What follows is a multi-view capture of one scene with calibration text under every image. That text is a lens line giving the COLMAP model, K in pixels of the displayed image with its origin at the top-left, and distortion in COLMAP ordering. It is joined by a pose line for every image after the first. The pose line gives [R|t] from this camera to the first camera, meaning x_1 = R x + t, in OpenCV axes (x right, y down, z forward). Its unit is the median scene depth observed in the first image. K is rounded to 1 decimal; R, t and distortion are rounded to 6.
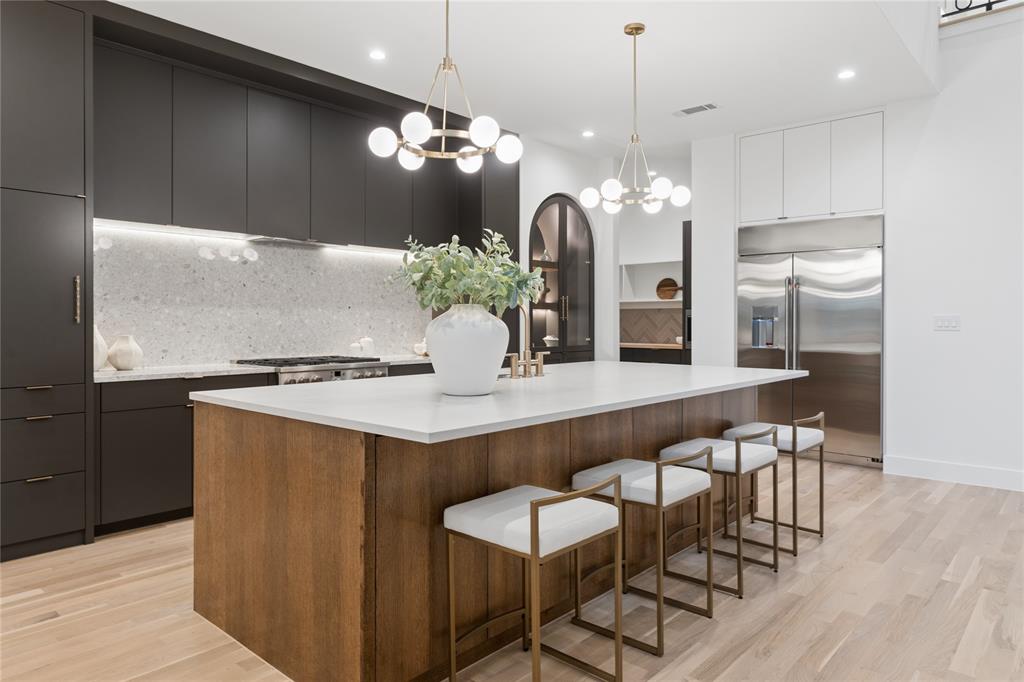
lens RADIAL K [[658.5, 0, 510.8], [0, 658.5, 320.5], [0, 0, 1]] dist [0.008731, 0.002124]
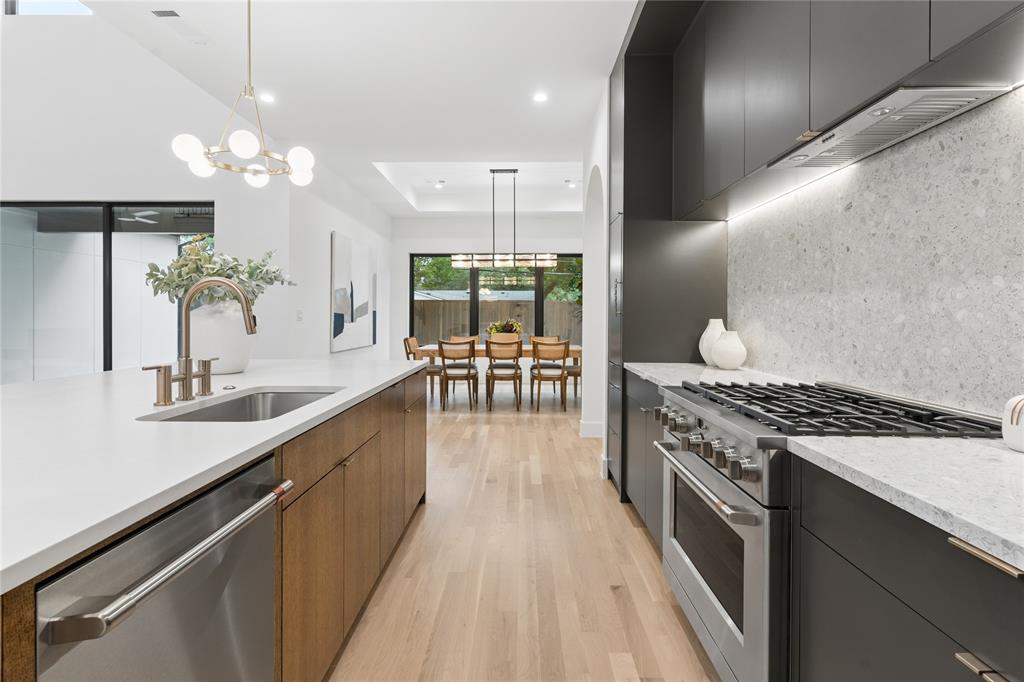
lens RADIAL K [[496.9, 0, 513.0], [0, 496.9, 318.7], [0, 0, 1]] dist [0.000169, -0.000204]
pose [[-0.751139, 0.000190, -0.660144, 0.074327], [-0.004030, 0.999980, 0.004873, 0.003042], [0.660131, 0.006321, -0.751124, 1.141672]]
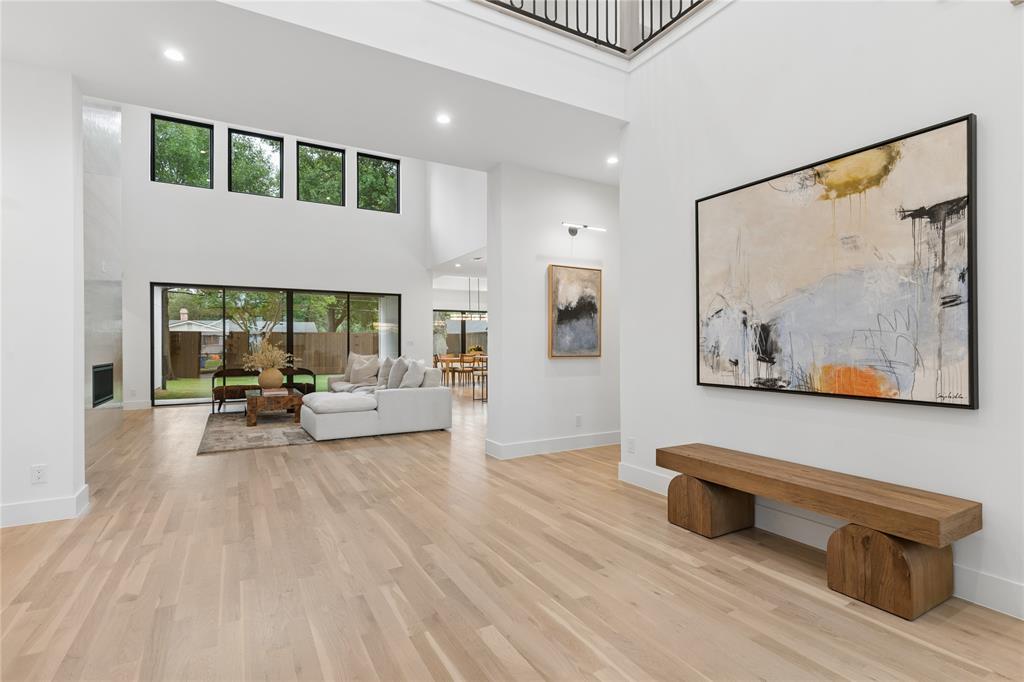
lens RADIAL K [[486.0, 0, 509.5], [0, 486.0, 341.2], [0, 0, 1]] dist [0.001358, -0.000287]
pose [[-0.321779, -0.007599, -0.946784, 1.932576], [0.005986, 0.999931, -0.010060, 0.019251], [0.946796, -0.008905, -0.321712, 1.201511]]
